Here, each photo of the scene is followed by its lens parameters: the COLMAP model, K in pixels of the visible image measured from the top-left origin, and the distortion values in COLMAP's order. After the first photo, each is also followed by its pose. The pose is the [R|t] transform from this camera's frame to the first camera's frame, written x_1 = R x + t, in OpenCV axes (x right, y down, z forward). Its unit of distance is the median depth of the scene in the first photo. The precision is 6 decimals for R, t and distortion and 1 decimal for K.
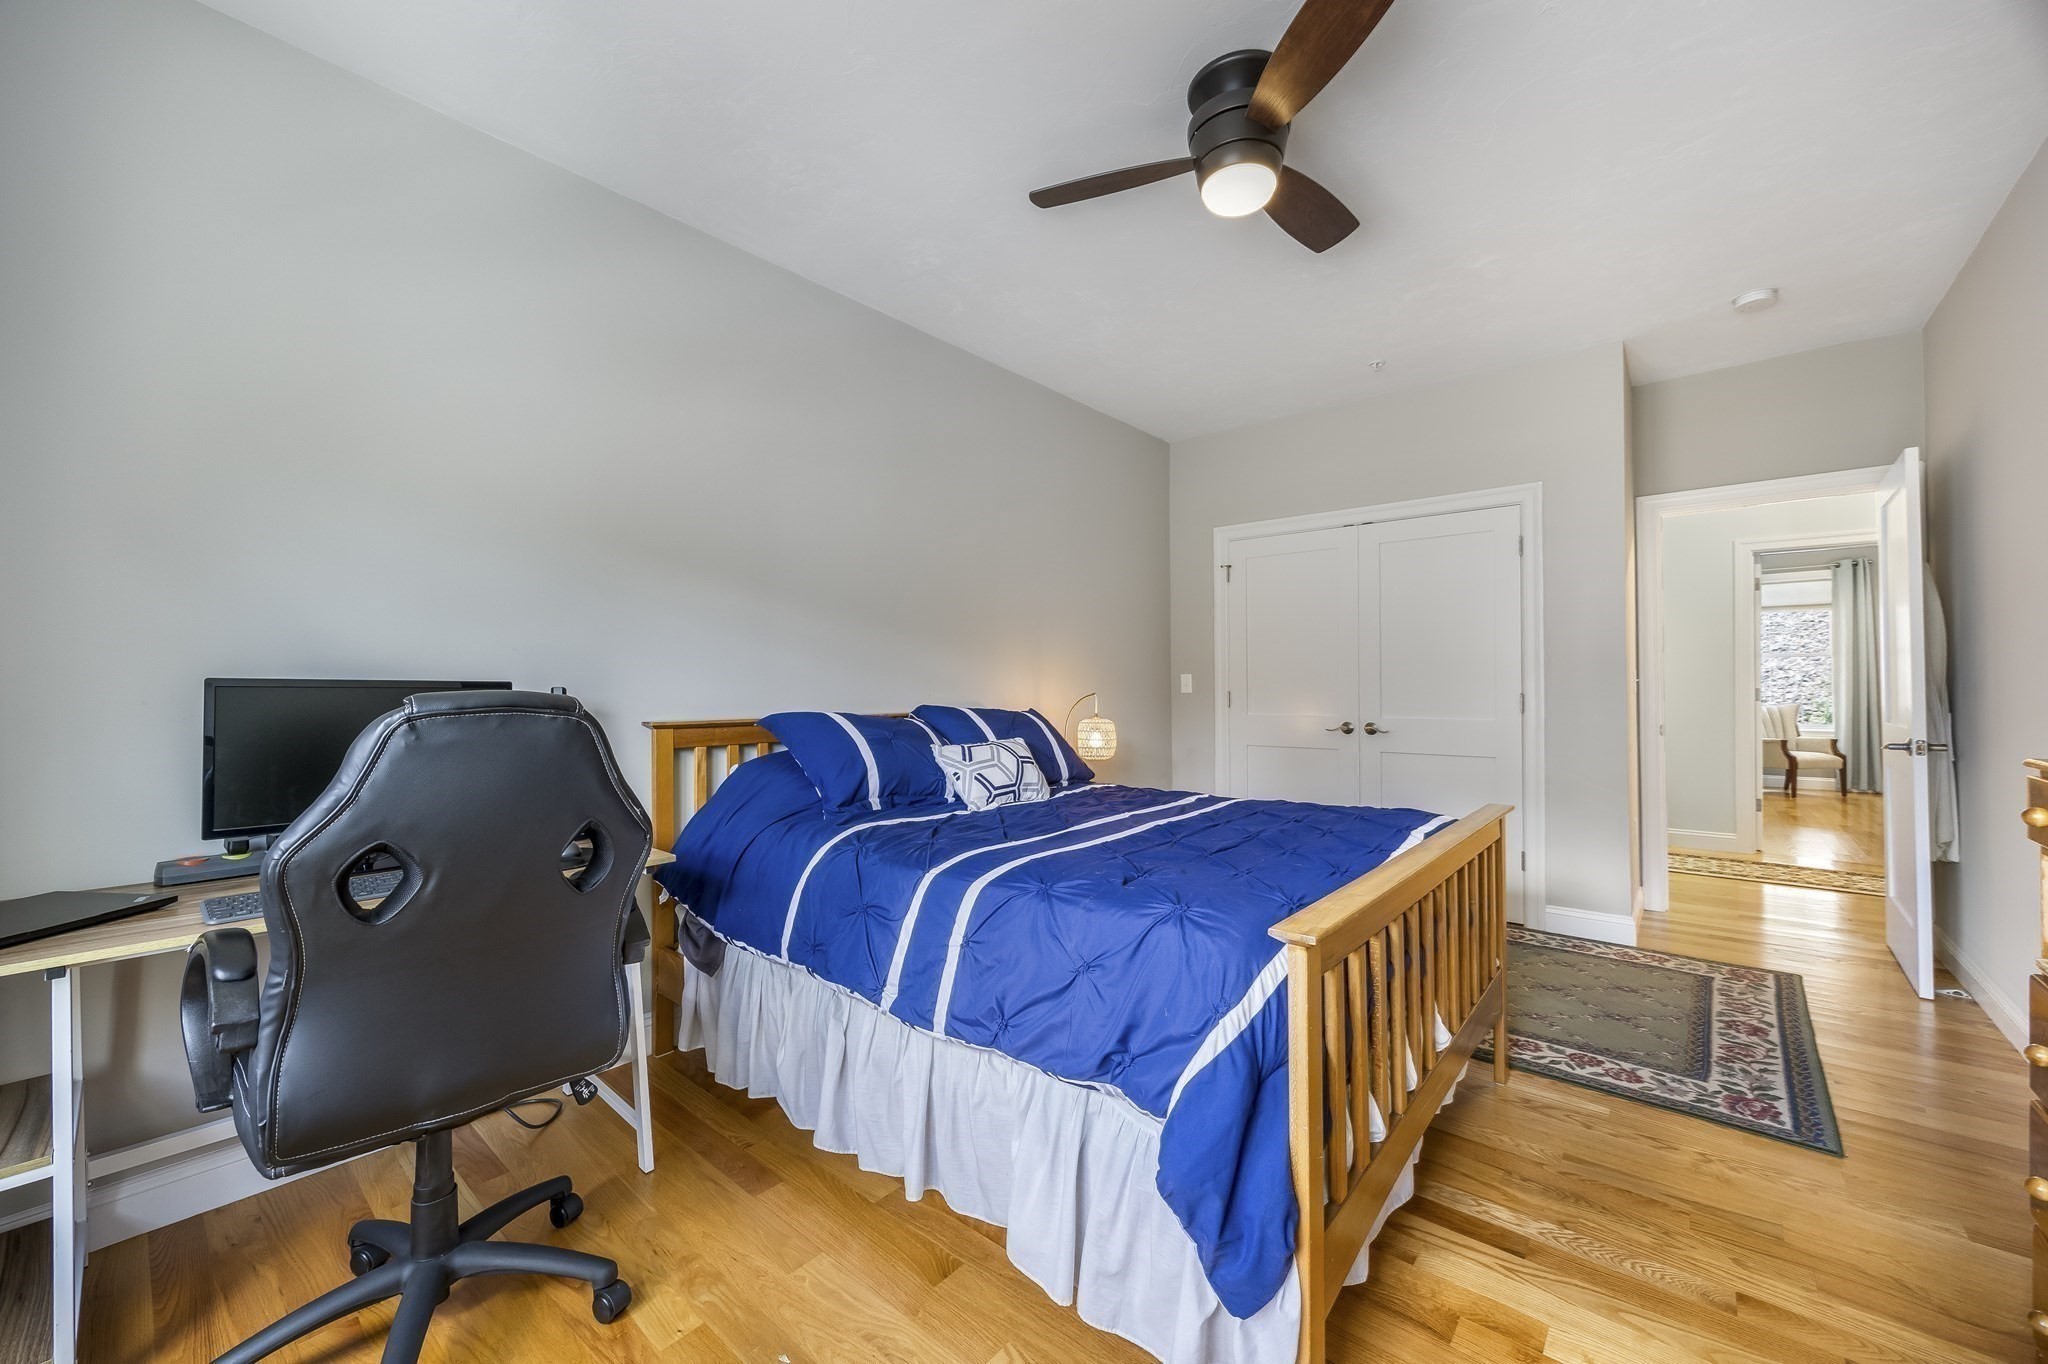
lens RADIAL K [[788.0, 0, 1020.0], [0, 788.0, 684.0], [0, 0, 1]] dist [-0.002885, -0.000419]
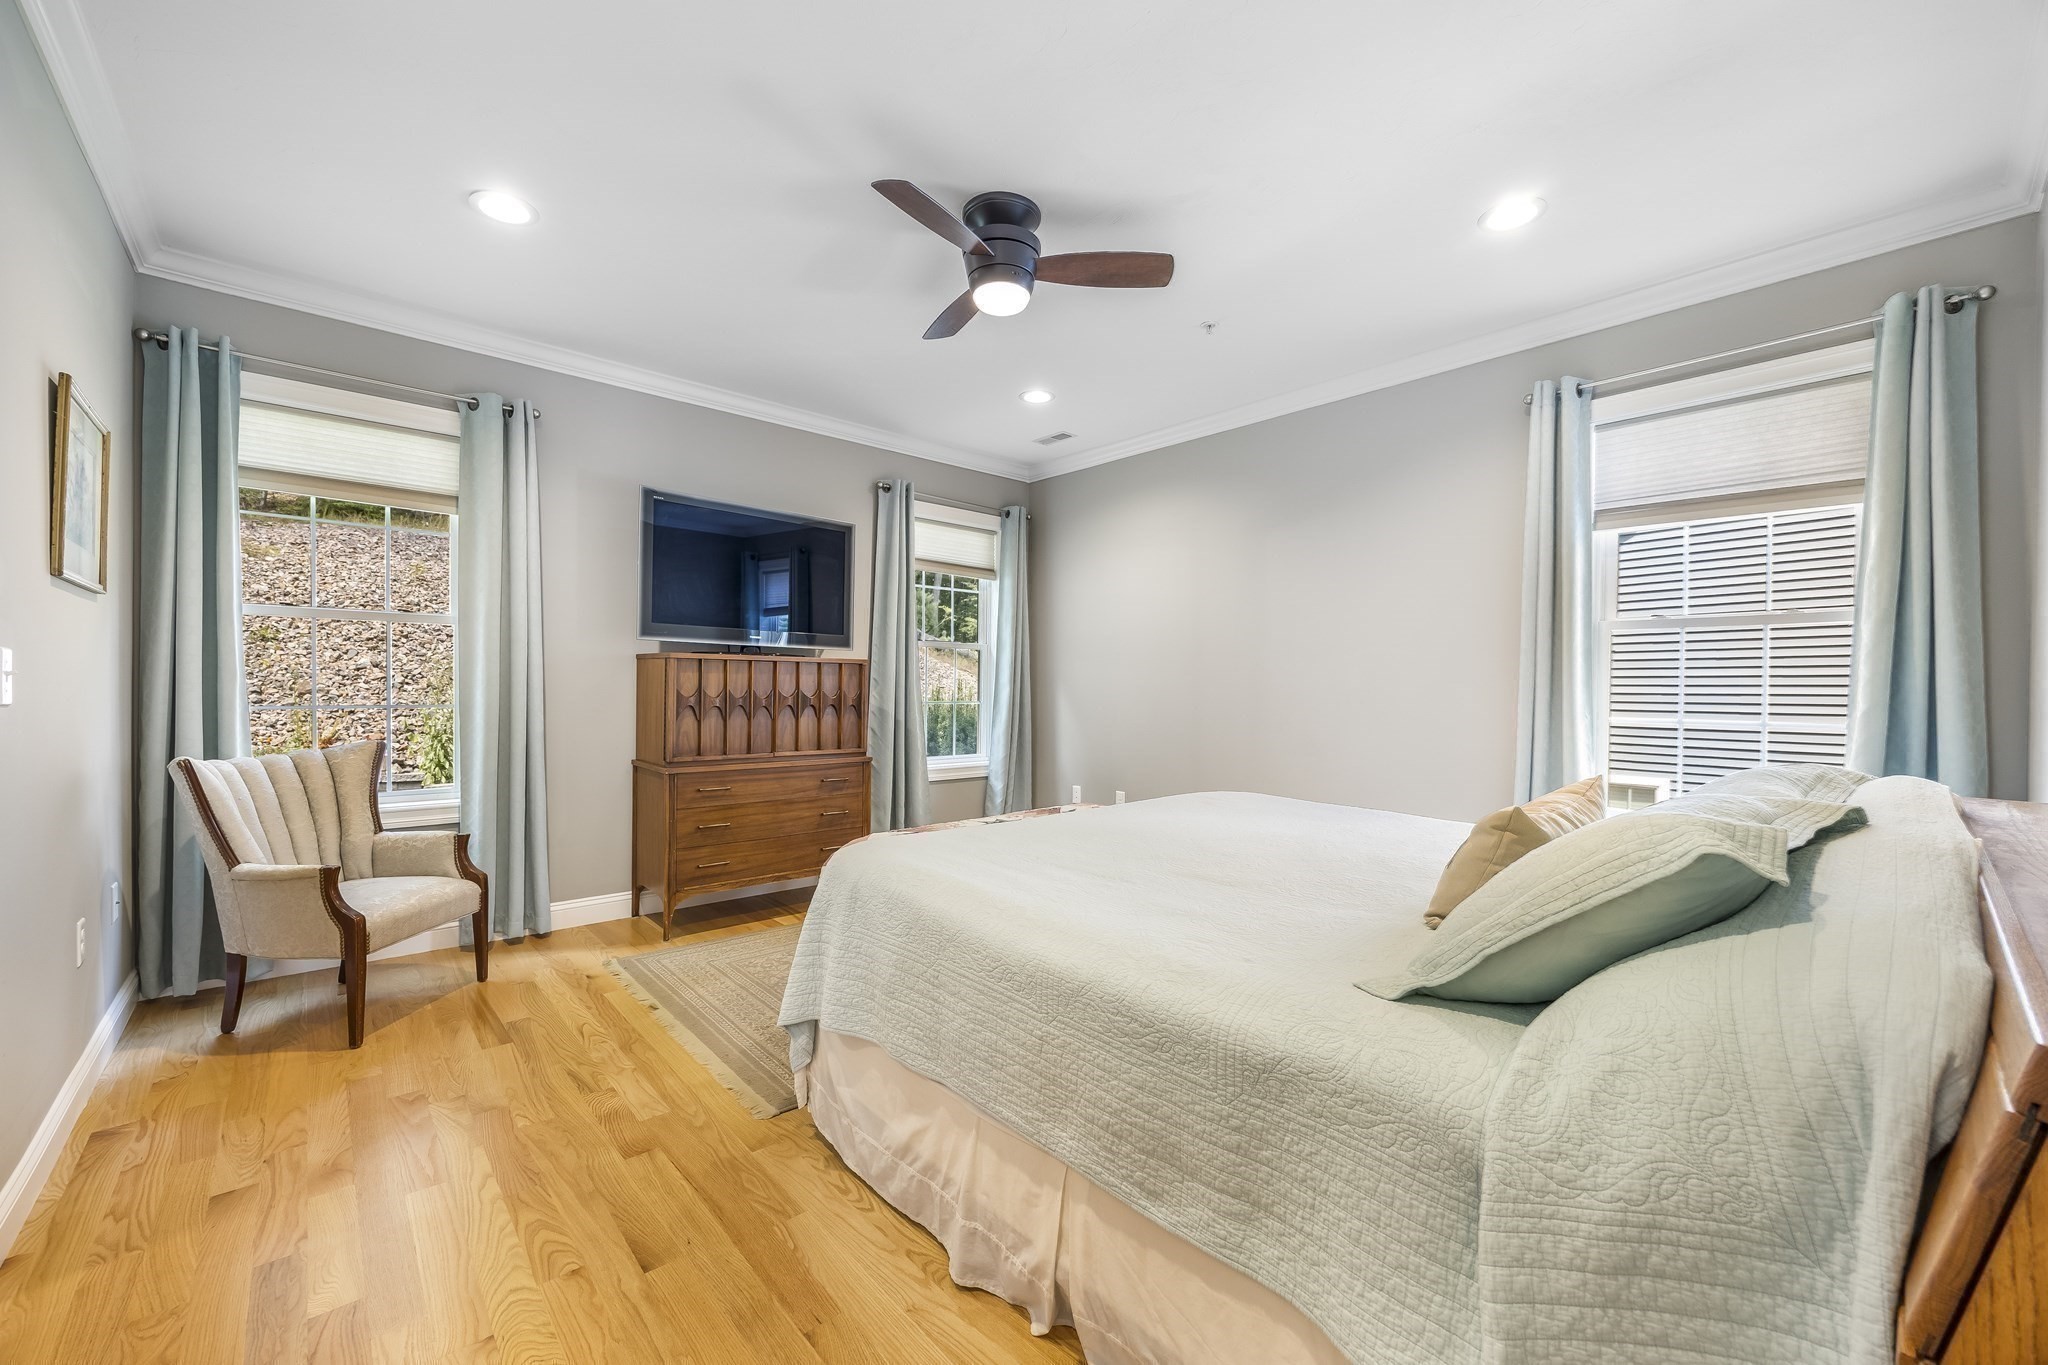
lens RADIAL K [[788.0, 0, 1020.0], [0, 788.0, 684.5], [0, 0, 1]] dist [-0.002885, -0.000419]
pose [[0.129425, 0.014513, 0.991483, 0.692274], [-0.006517, 0.999884, -0.013785, 0.000595], [-0.991568, -0.004677, 0.129504, 0.682081]]
